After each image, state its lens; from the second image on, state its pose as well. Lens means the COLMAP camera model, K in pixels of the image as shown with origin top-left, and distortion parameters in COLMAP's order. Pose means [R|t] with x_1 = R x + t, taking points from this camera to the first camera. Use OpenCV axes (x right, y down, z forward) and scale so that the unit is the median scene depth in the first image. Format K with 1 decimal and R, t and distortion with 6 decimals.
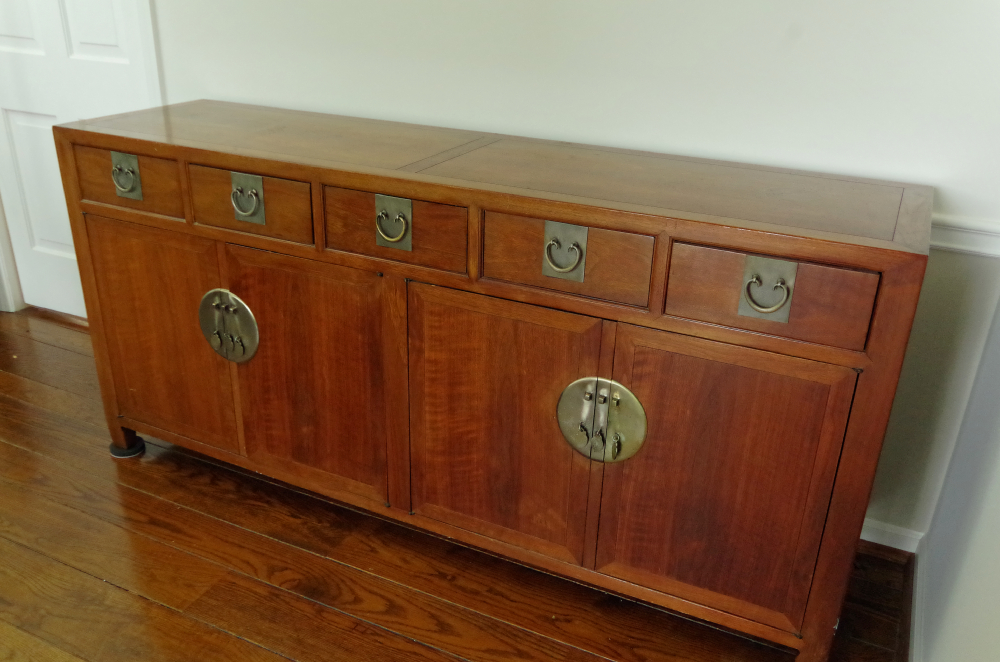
lens RADIAL K [[840.9, 0, 498.2], [0, 840.9, 339.7], [0, 0, 1]] dist [0.002748, 0.018195]
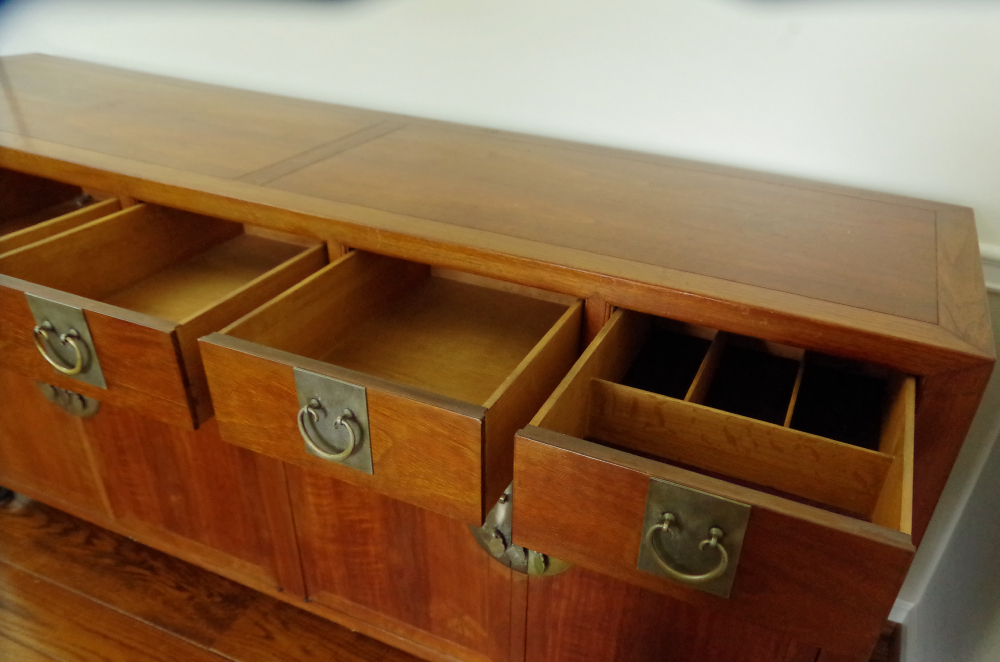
lens RADIAL K [[772.5, 0, 514.0], [0, 772.5, 383.8], [0, 0, 1]] dist [0.037387, 0.018084]
pose [[0.999799, -0.015741, 0.012383, 0.099647], [0.013744, 0.988978, 0.147425, -0.120444], [-0.014567, -0.147226, 0.988996, 0.304690]]
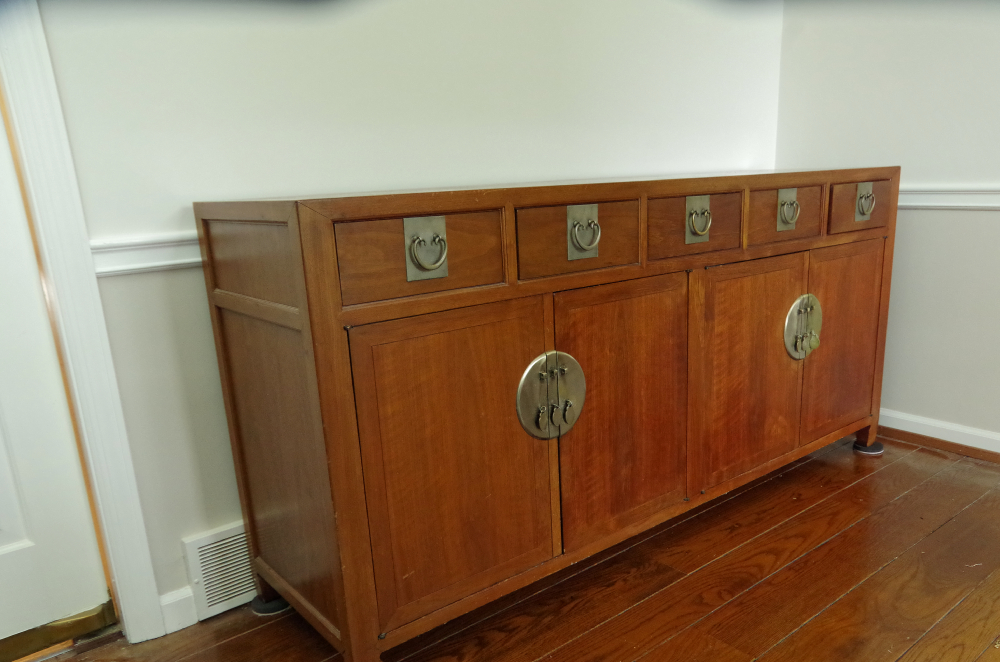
lens RADIAL K [[762.3, 0, 526.6], [0, 762.3, 365.4], [0, 0, 1]] dist [0.001748, 0.006753]
pose [[0.414783, -0.263752, 0.870856, -1.115052], [0.418194, 0.905257, 0.074988, -0.126386], [-0.808127, 0.333082, 0.485785, 0.702453]]
